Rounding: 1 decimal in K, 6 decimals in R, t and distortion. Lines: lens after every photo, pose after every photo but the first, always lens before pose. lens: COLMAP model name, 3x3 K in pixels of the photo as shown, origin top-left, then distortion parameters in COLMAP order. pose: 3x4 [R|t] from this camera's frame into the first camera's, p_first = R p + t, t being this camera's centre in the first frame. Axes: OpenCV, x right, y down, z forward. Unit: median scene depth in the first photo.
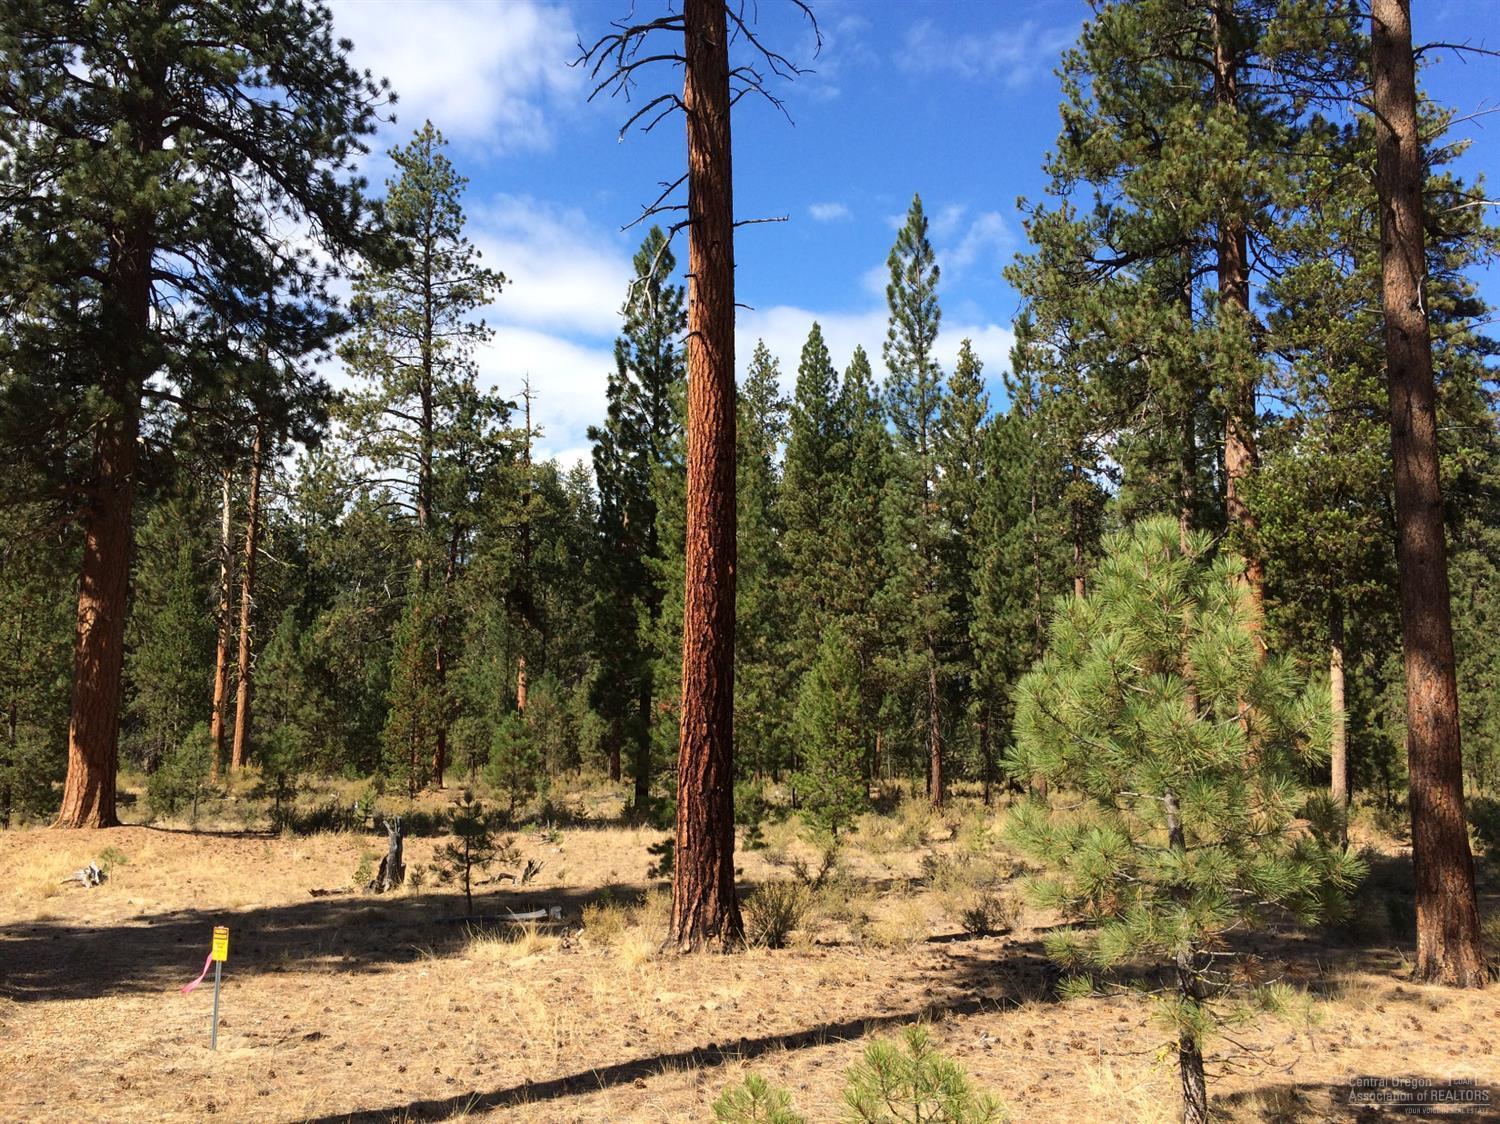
lens RADIAL K [[1288.2, 0, 745.2], [0, 1288.2, 561.1], [0, 0, 1]] dist [0.051456, -0.055575]
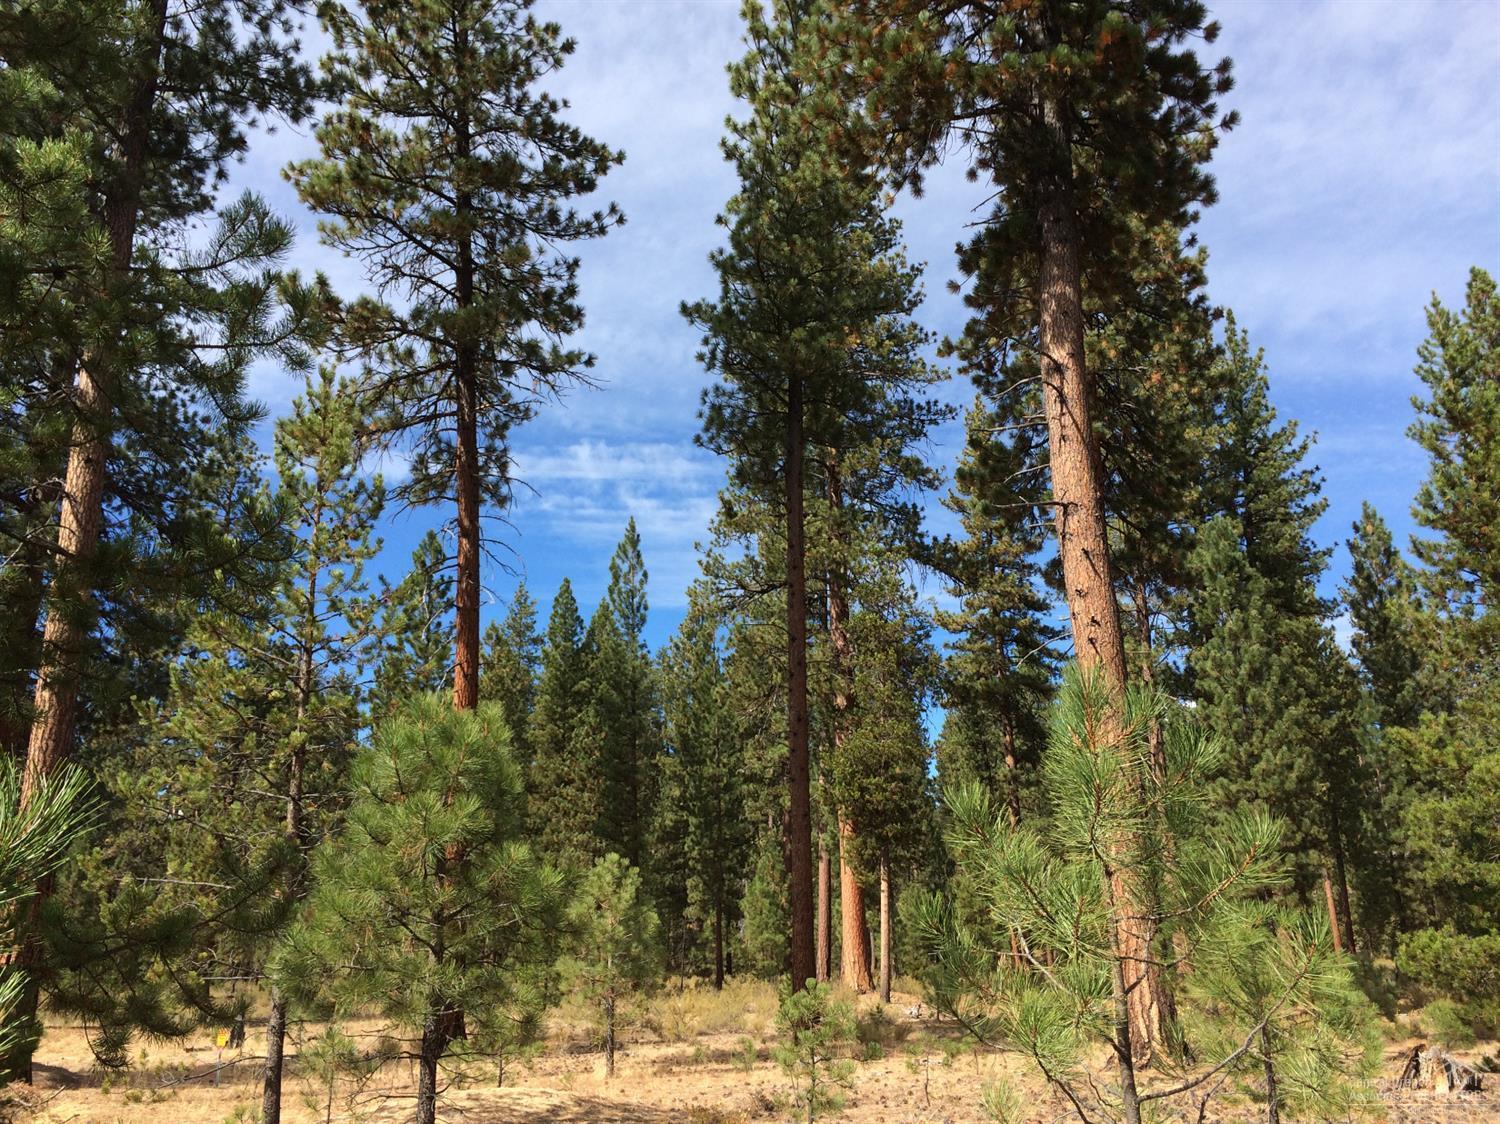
lens RADIAL K [[1288.2, 0, 737.1], [0, 1288.2, 574.6], [0, 0, 1]] dist [0.051456, -0.055575]
pose [[0.985142, 0.030521, 0.169006, 0.020757], [-0.006844, 0.990277, -0.138942, -0.054735], [-0.171603, 0.135721, 0.975773, -0.427036]]
